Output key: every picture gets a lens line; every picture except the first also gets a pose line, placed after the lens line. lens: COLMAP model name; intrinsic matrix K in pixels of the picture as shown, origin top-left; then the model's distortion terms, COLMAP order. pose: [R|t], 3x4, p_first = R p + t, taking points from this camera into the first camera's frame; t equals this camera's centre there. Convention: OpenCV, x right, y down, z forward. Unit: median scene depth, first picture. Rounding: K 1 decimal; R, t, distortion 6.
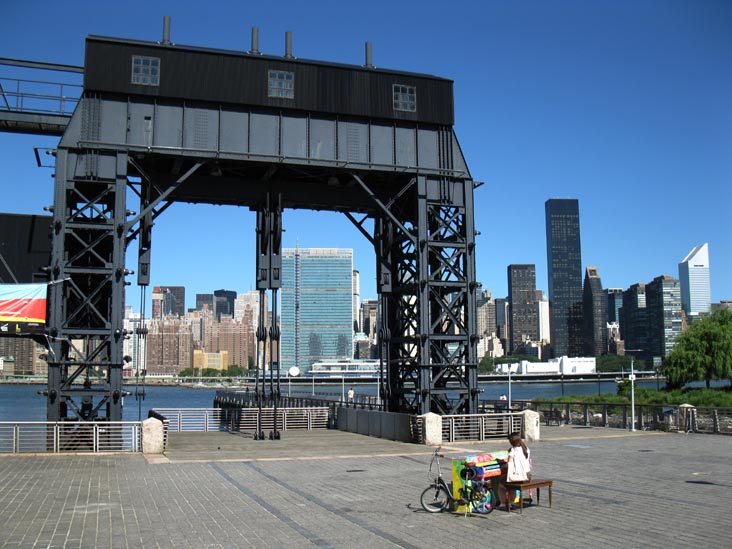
lens RADIAL K [[772.9, 0, 355.9], [0, 772.9, 301.0], [0, 0, 1]] dist [-0.187617, 0.216813]
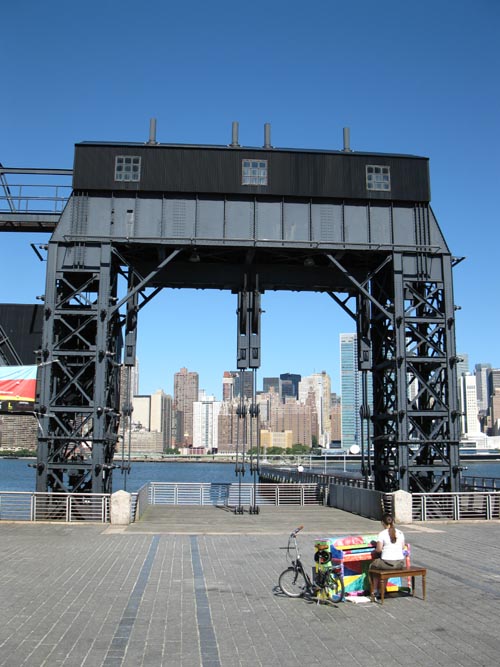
lens RADIAL K [[726.2, 0, 250.0], [0, 726.2, 333.5], [0, 0, 1]] dist [-0.225510, 0.371407]
pose [[0.974030, -0.027938, -0.224689, 0.115413], [0.012220, 0.997399, -0.071040, 0.007536], [0.226090, 0.066450, 0.971837, 0.052707]]
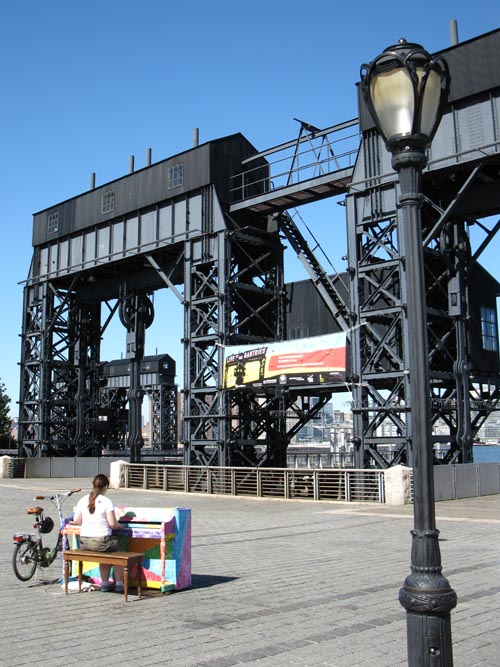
lens RADIAL K [[764.6, 0, 221.3], [0, 764.6, 316.1], [0, 0, 1]] dist [-0.154325, 0.021524]
pose [[0.453421, -0.150374, -0.878520, 0.374832], [0.102491, 0.987923, -0.116202, 0.052881], [0.885384, -0.037352, 0.463357, 0.349588]]
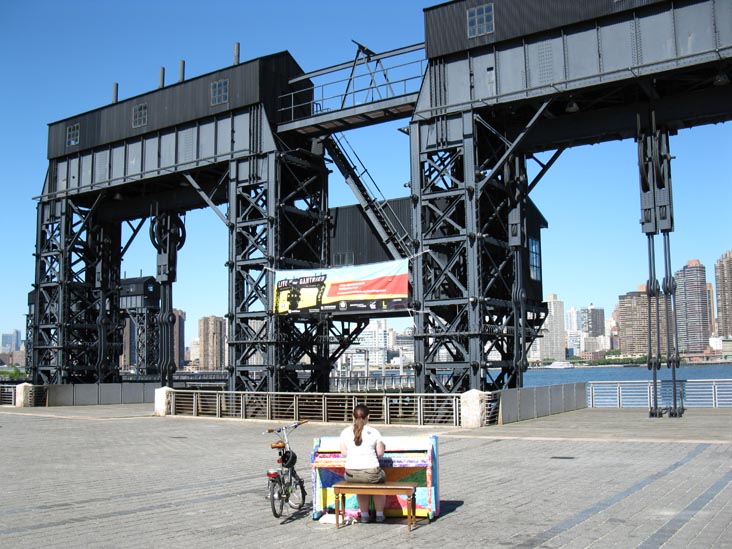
lens RADIAL K [[772.9, 0, 355.9], [0, 772.9, 301.0], [0, 0, 1]] dist [-0.187617, 0.216813]
pose [[0.628405, -0.073965, -0.774362, 0.315471], [0.097006, 0.995150, -0.016332, 0.040635], [0.771814, -0.064855, 0.632532, 0.261027]]
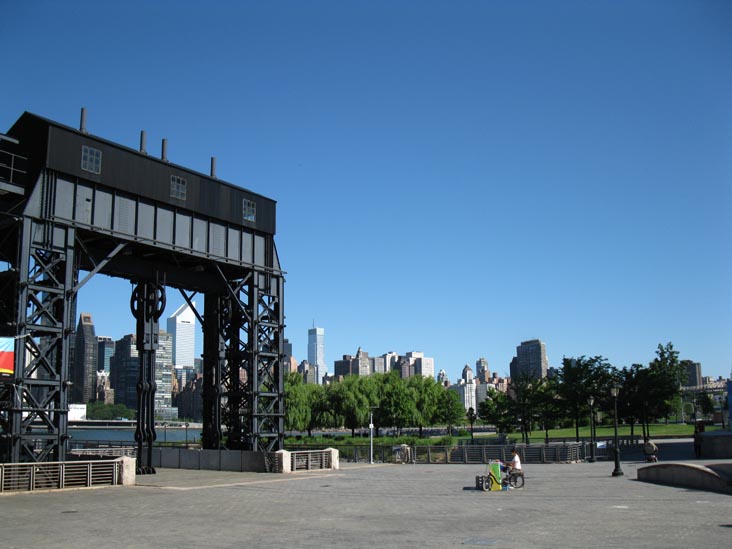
lens RADIAL K [[779.9, 0, 349.9], [0, 779.9, 294.1], [0, 0, 1]] dist [-0.212112, 0.233873]
pose [[0.795906, 0.099229, 0.597233, -0.629666], [-0.056930, 0.994372, -0.089345, -0.015042], [-0.602737, 0.037110, 0.797076, -0.171309]]
